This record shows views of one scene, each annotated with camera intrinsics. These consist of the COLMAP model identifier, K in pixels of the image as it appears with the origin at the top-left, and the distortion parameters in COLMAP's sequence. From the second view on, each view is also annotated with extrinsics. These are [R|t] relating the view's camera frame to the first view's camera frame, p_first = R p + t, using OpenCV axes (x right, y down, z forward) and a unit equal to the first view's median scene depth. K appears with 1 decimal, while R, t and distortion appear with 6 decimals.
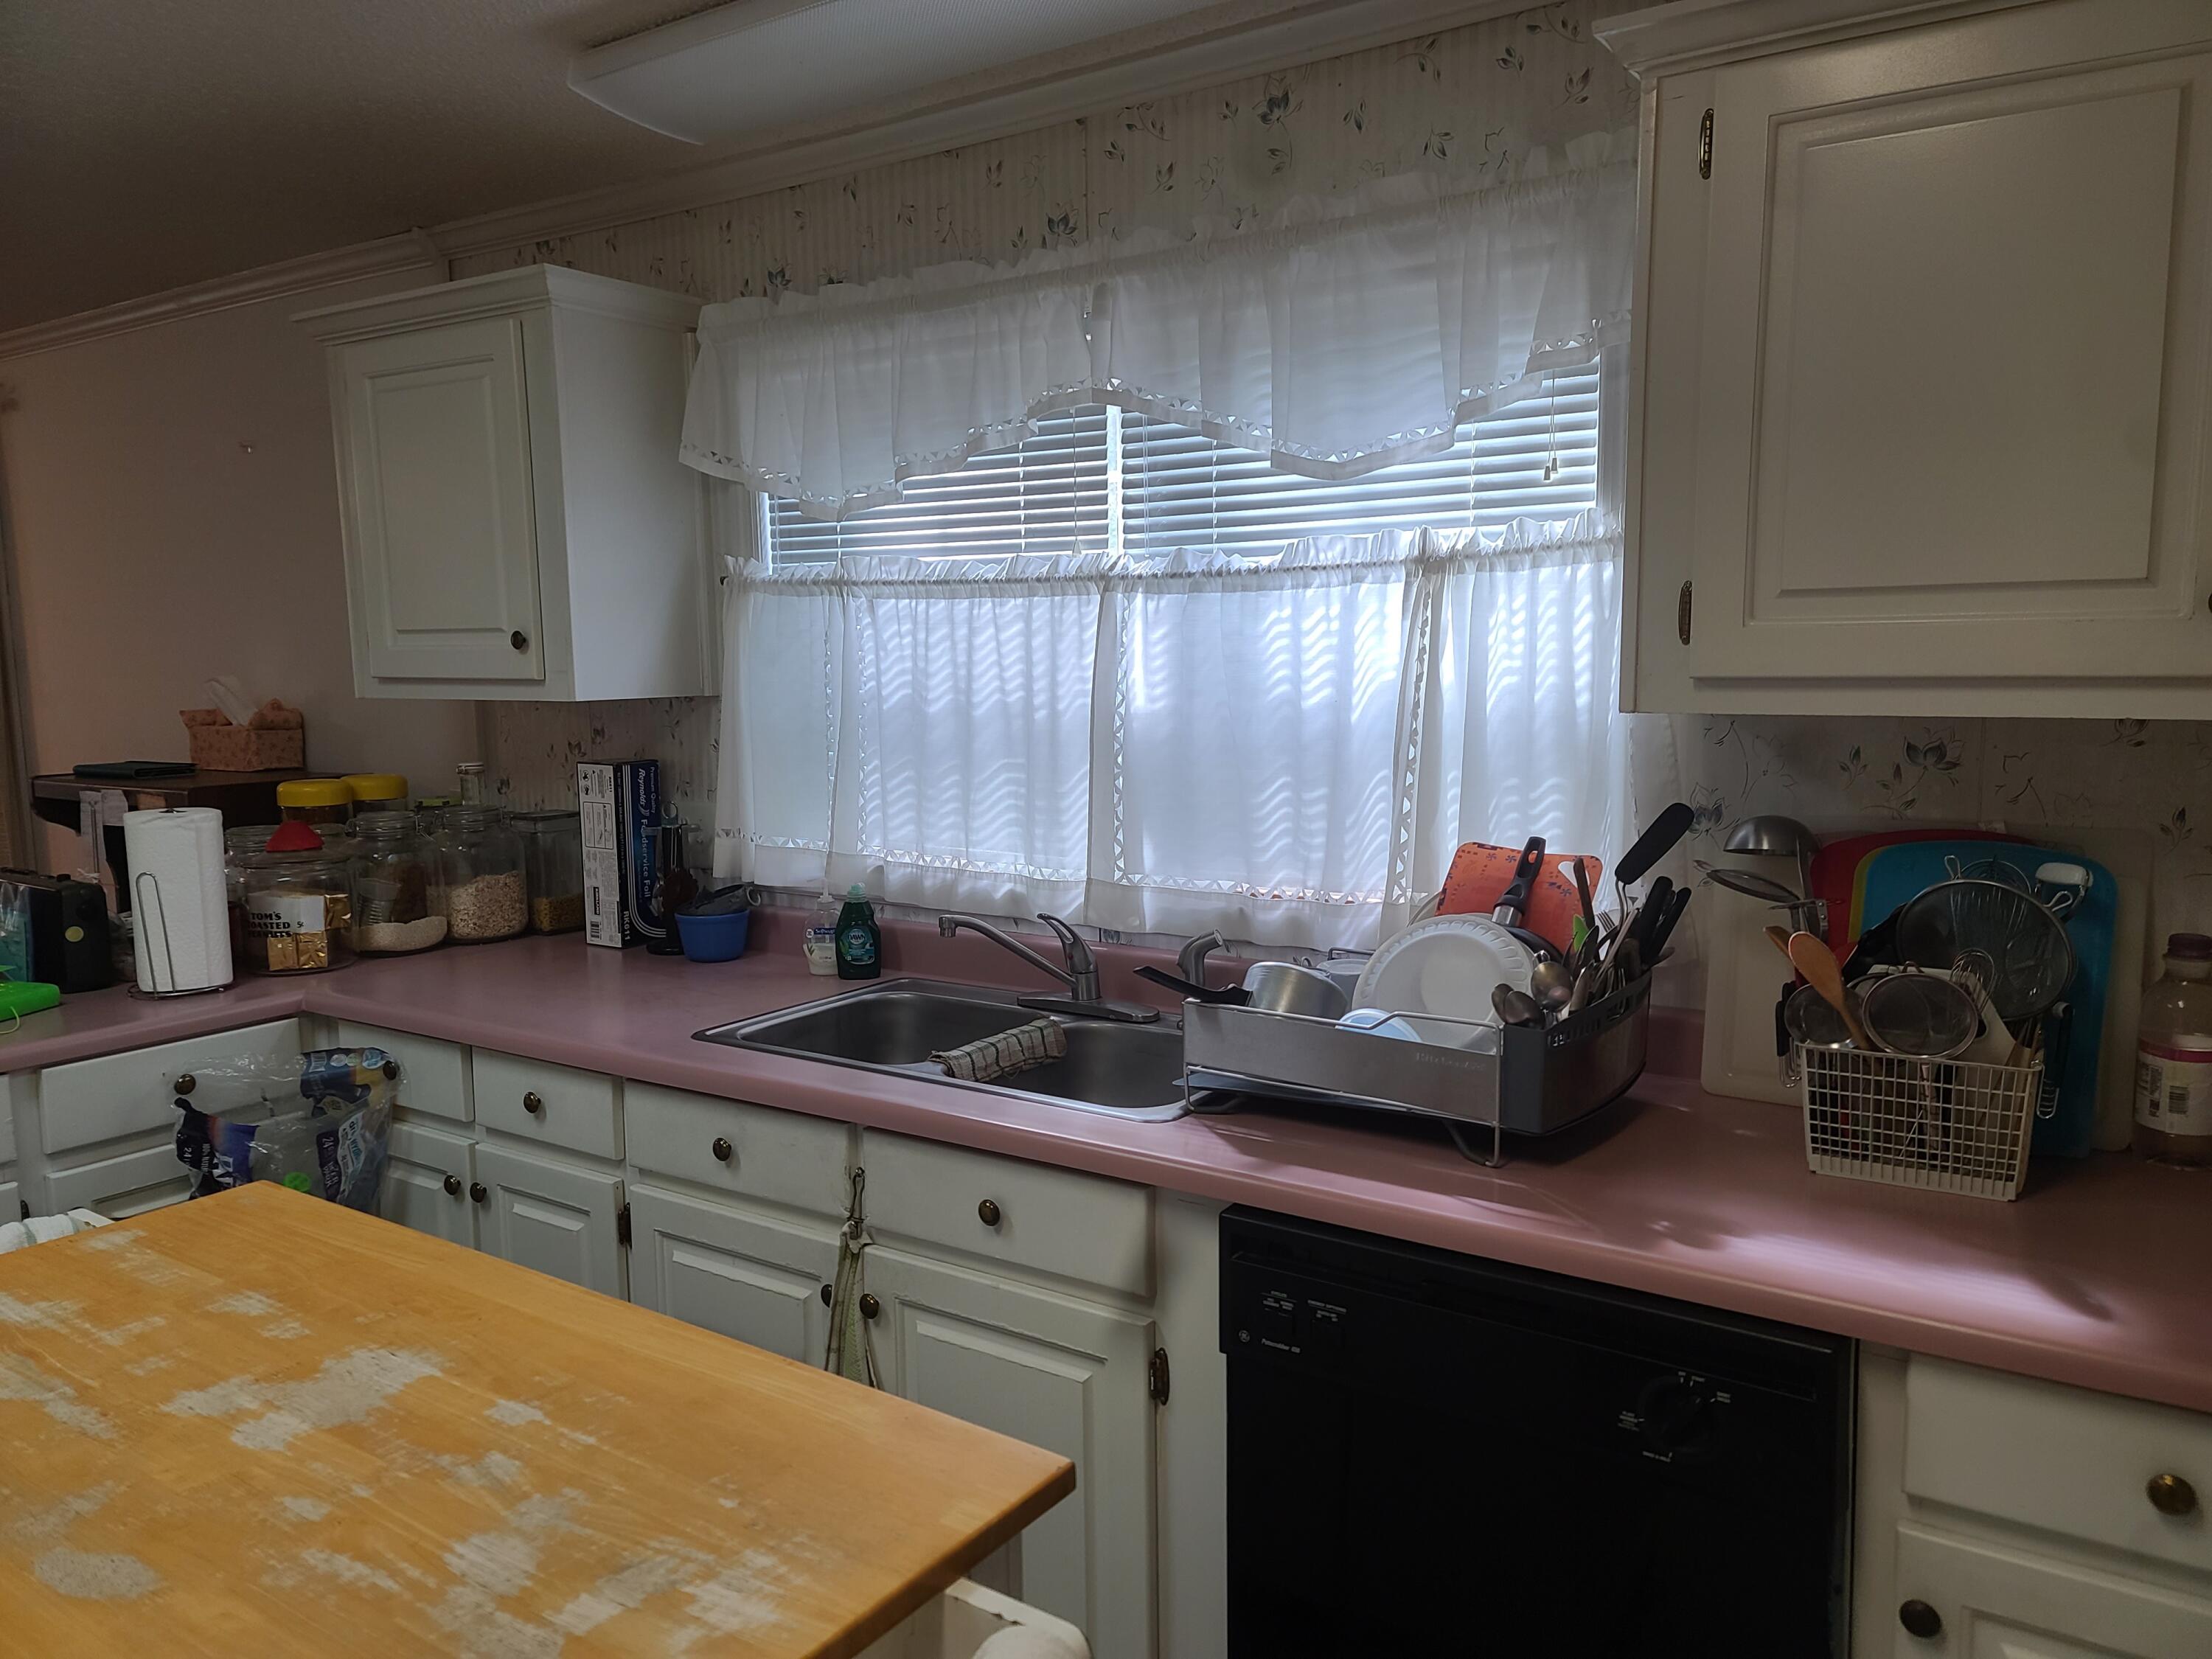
lens RADIAL K [[1617.0, 0, 1110.4], [0, 1617.0, 840.2], [0, 0, 1]] dist [0.080847, -0.054802]
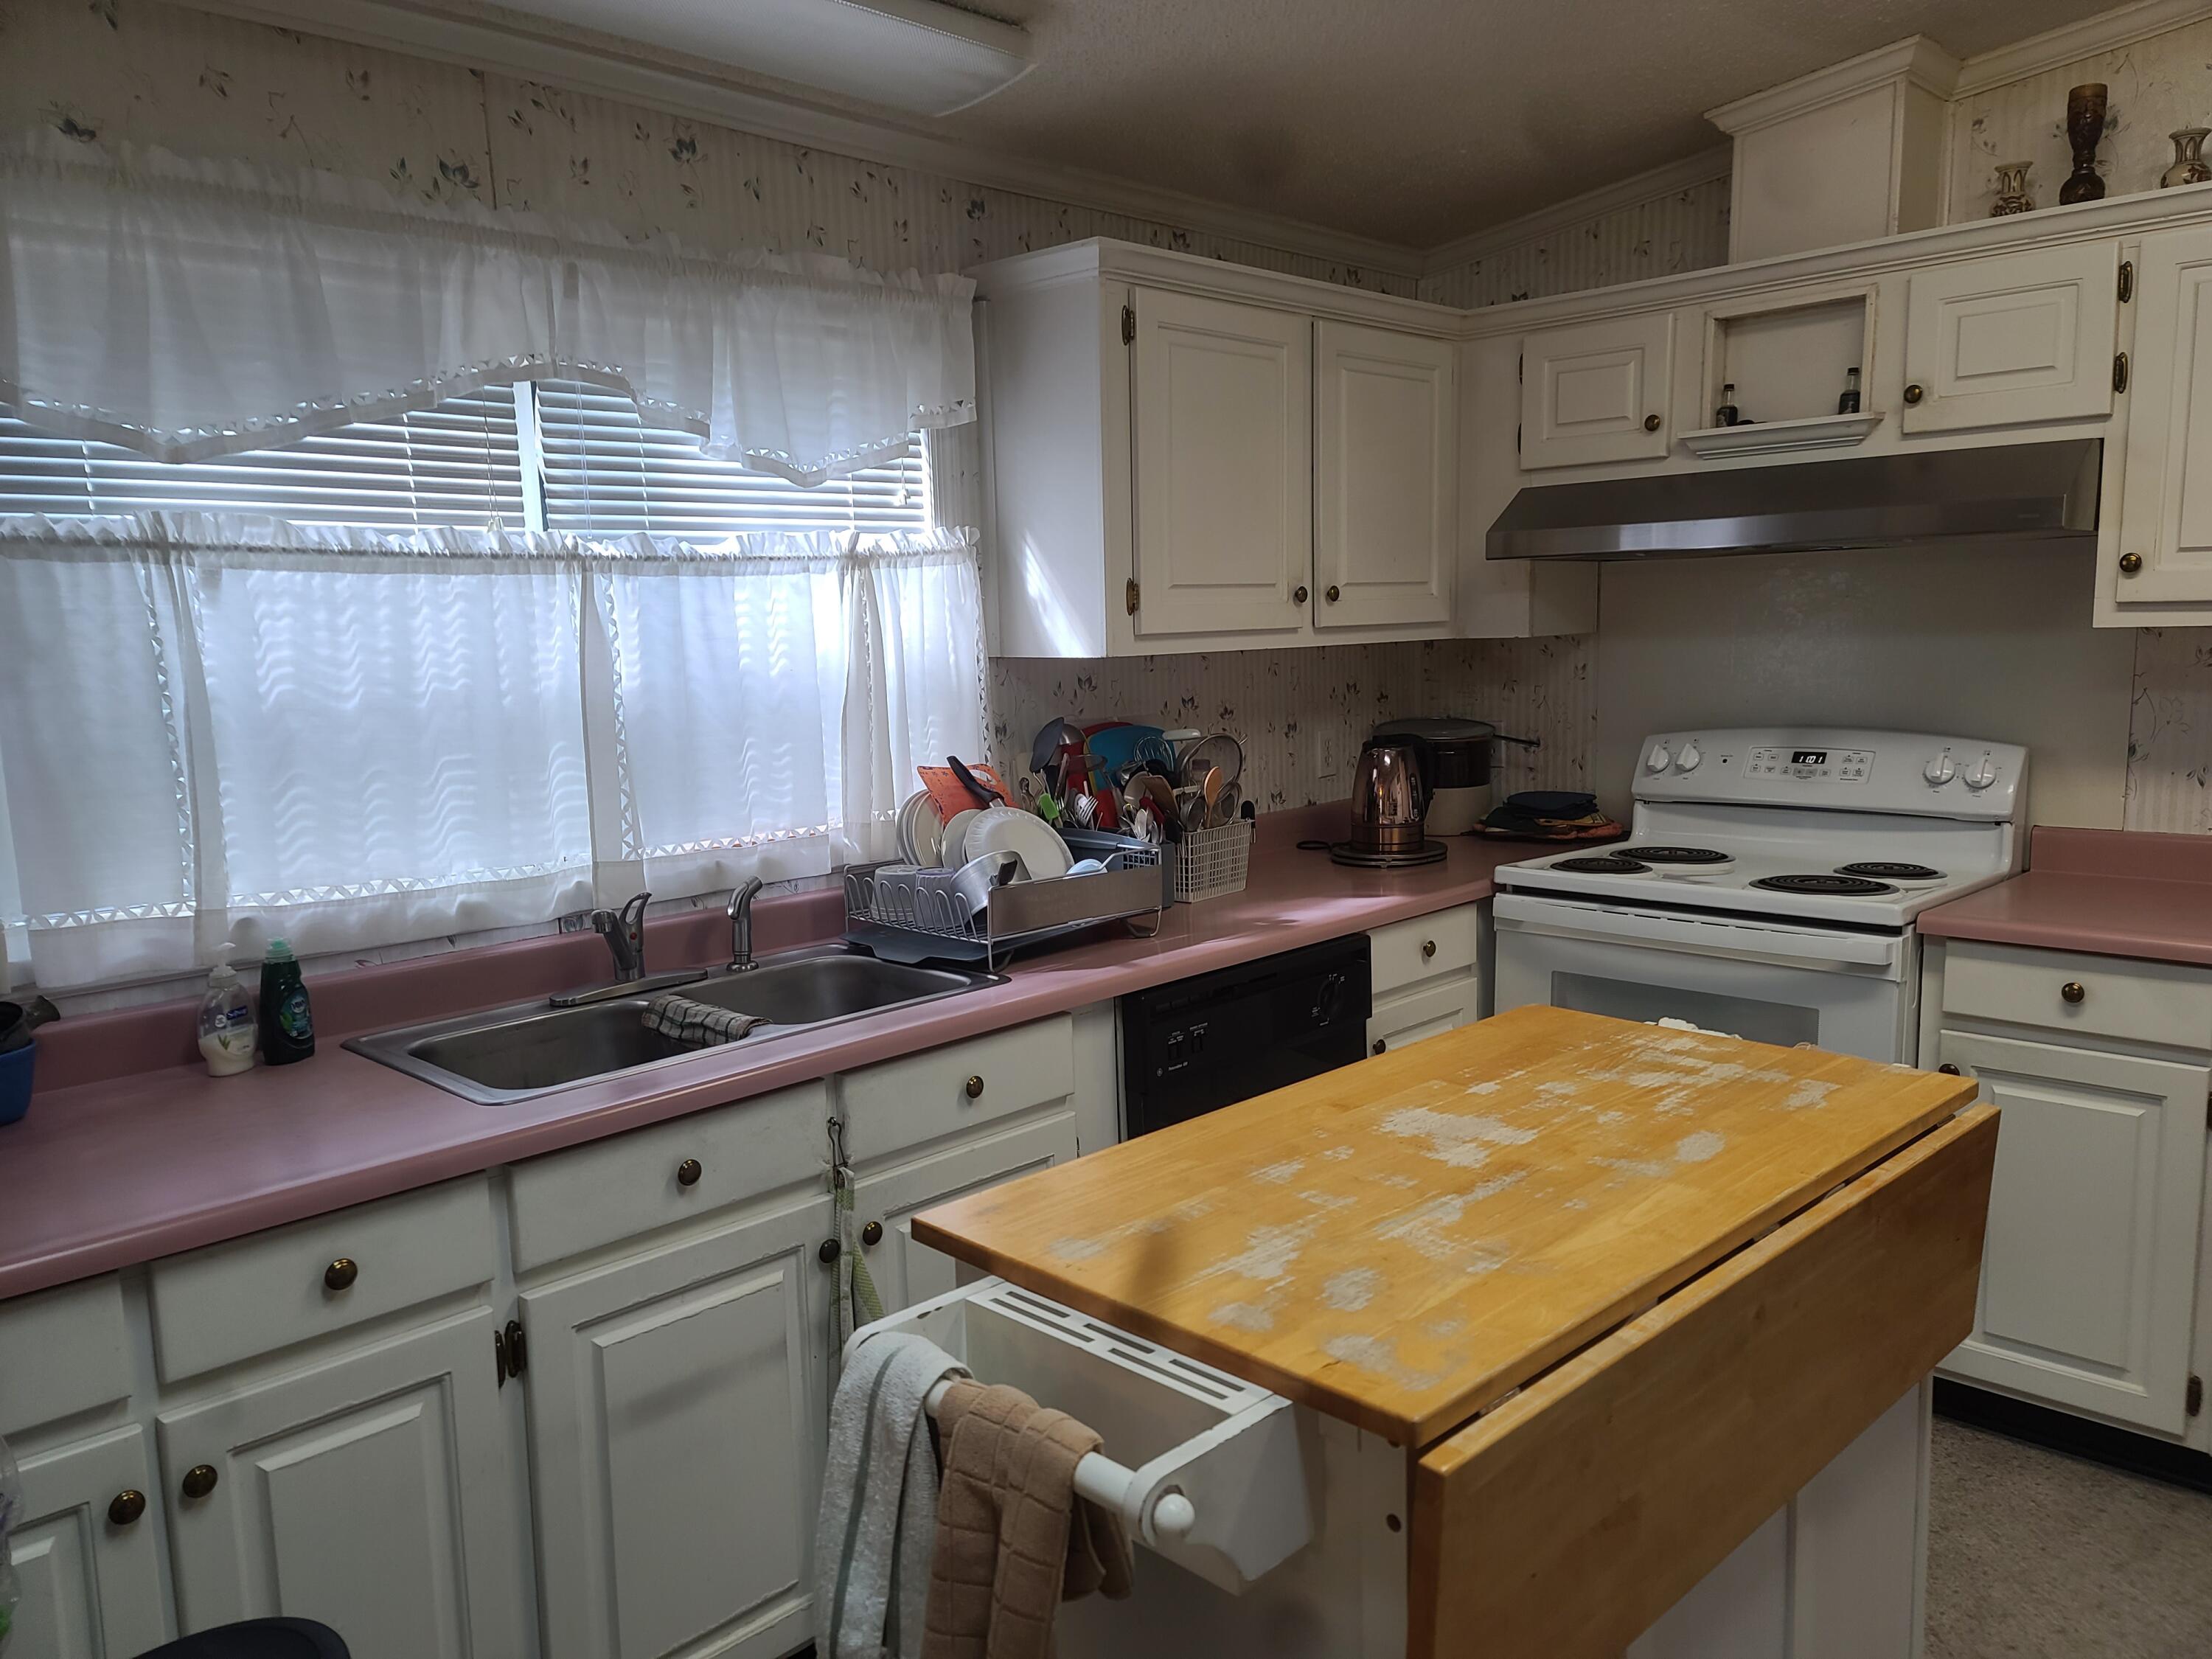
lens RADIAL K [[1619.1, 0, 1110.9], [0, 1619.1, 861.9], [0, 0, 1]] dist [0.088998, -0.085378]
pose [[0.170670, -0.139752, 0.975367, -0.985501], [0.147222, 0.982396, 0.114999, -0.047460], [-0.974268, 0.123968, 0.188240, 0.534257]]
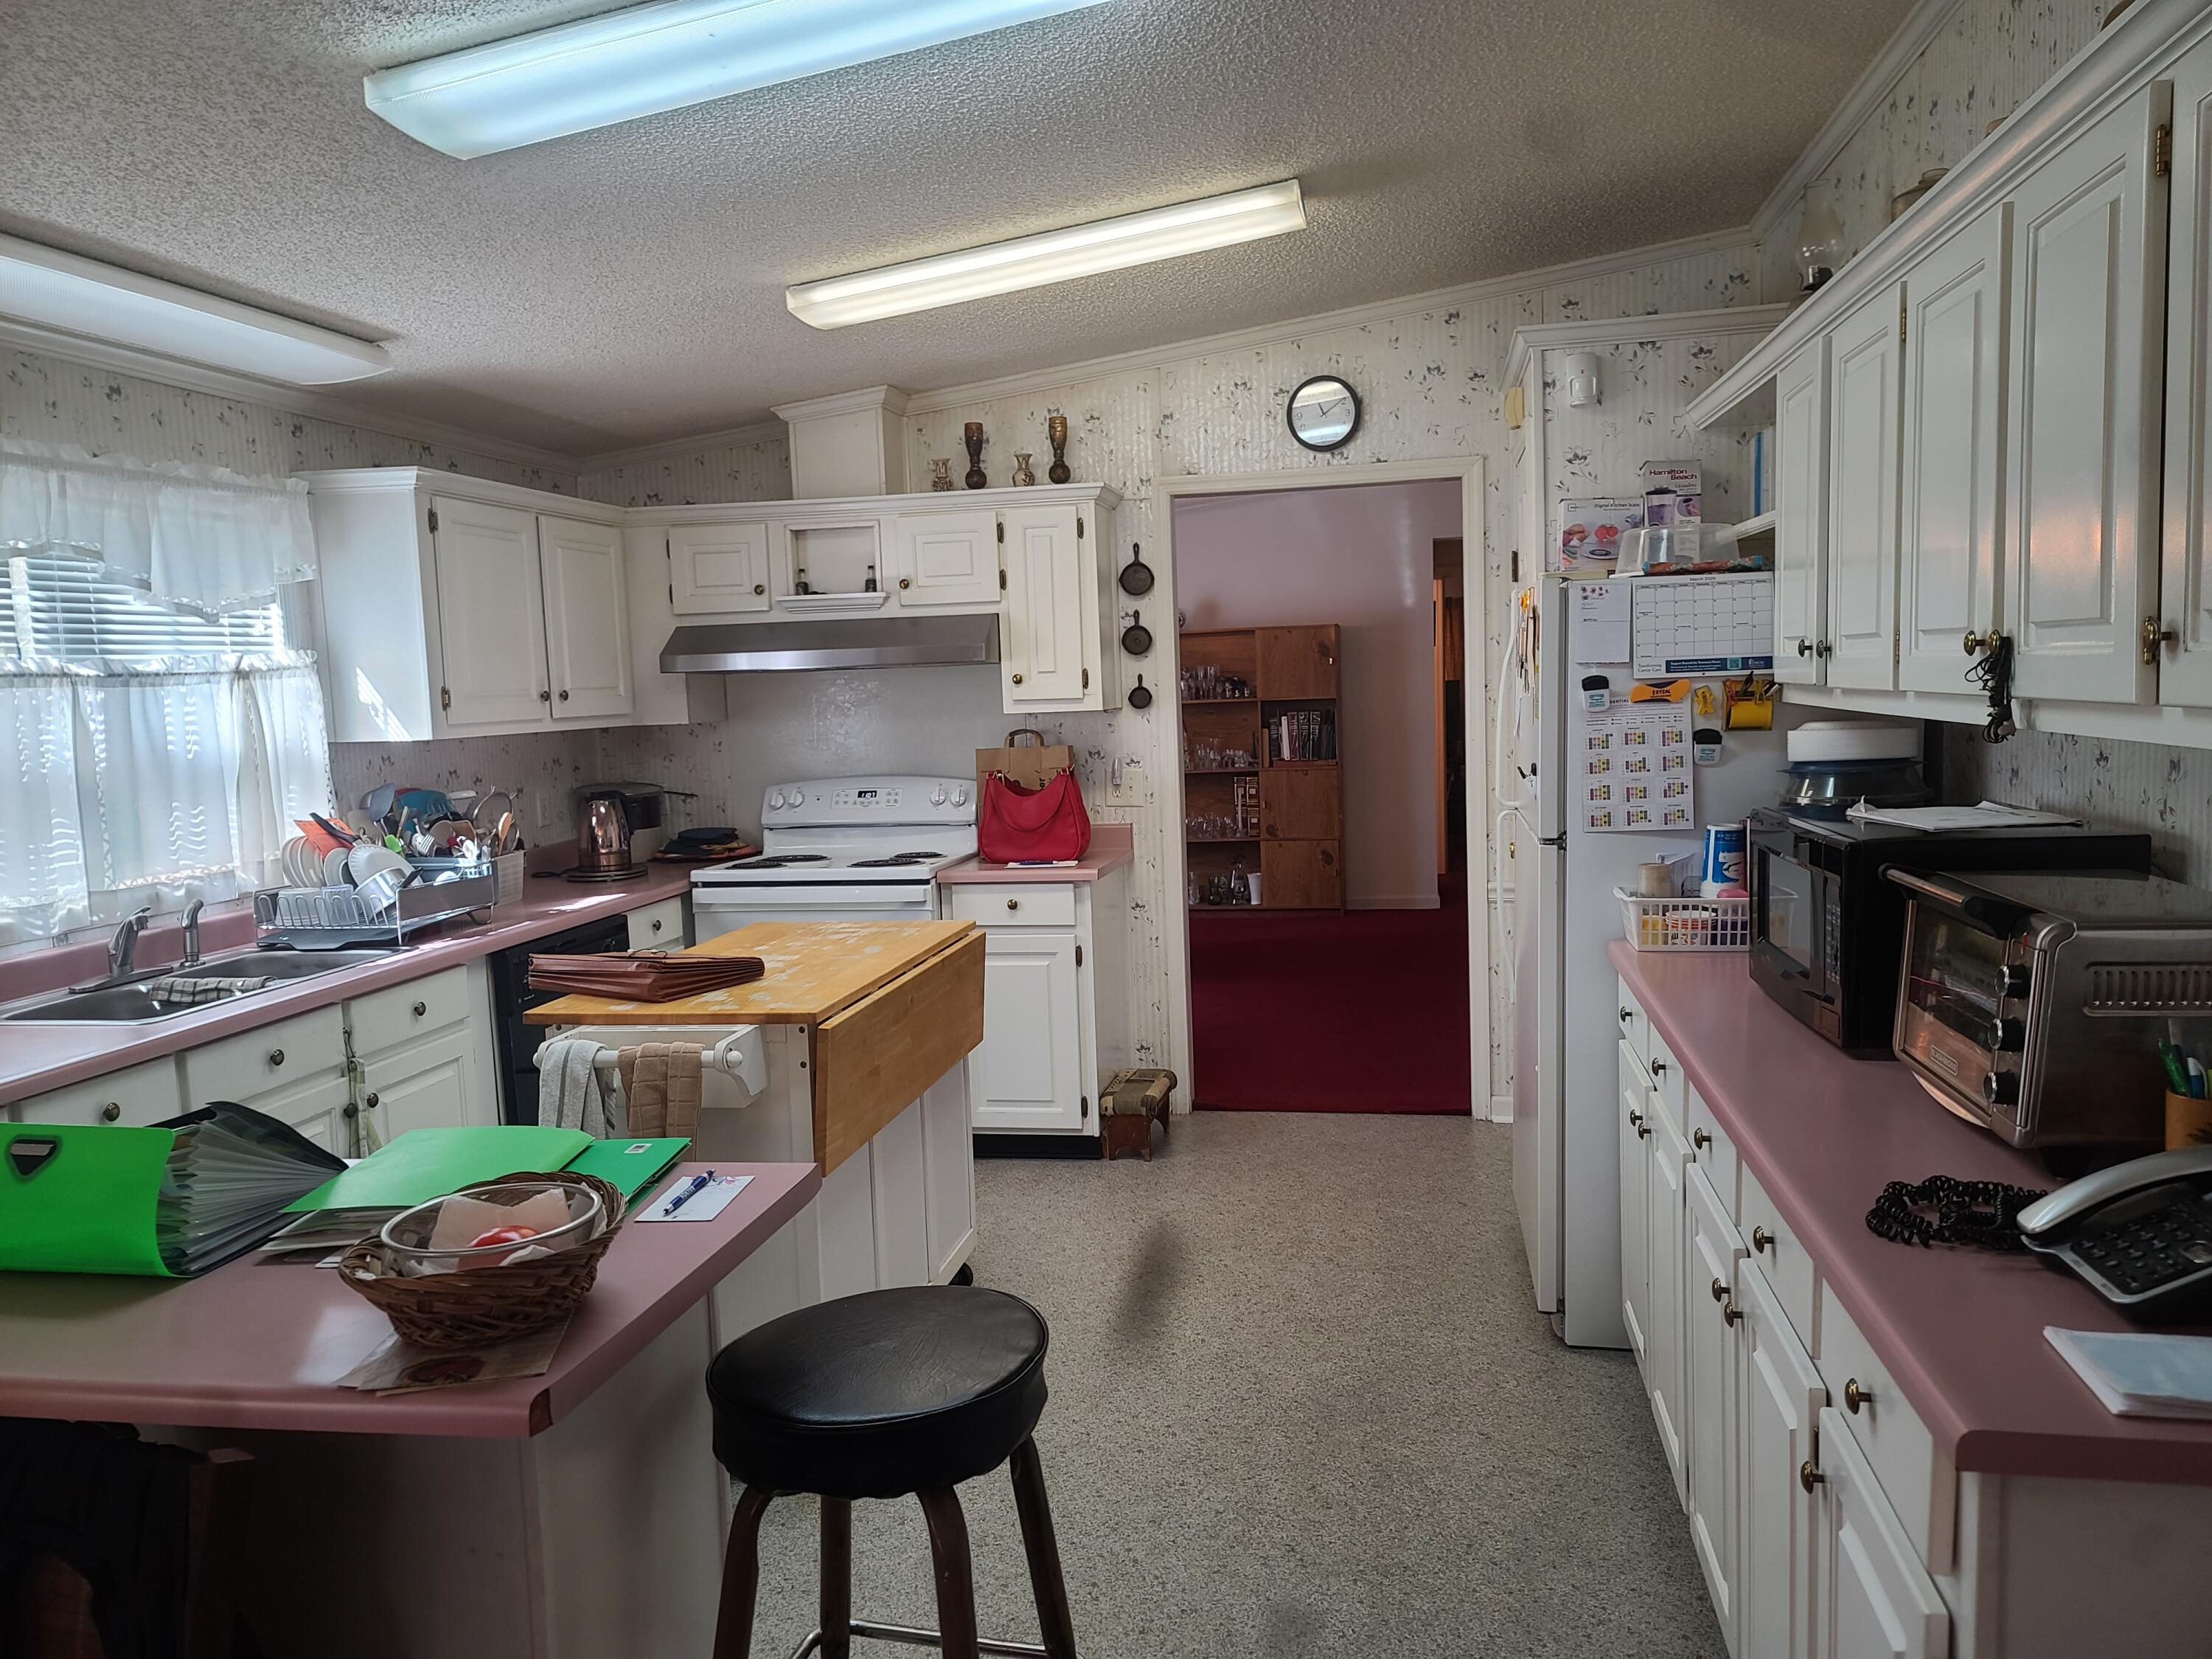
lens RADIAL K [[1617.0, 0, 1110.4], [0, 1617.0, 840.2], [0, 0, 1]] dist [0.080847, -0.054802]
pose [[-0.403113, -0.062863, 0.912989, -1.741492], [0.155967, 0.978323, 0.136226, -0.079689], [-0.901762, 0.197310, -0.384570, 0.792451]]
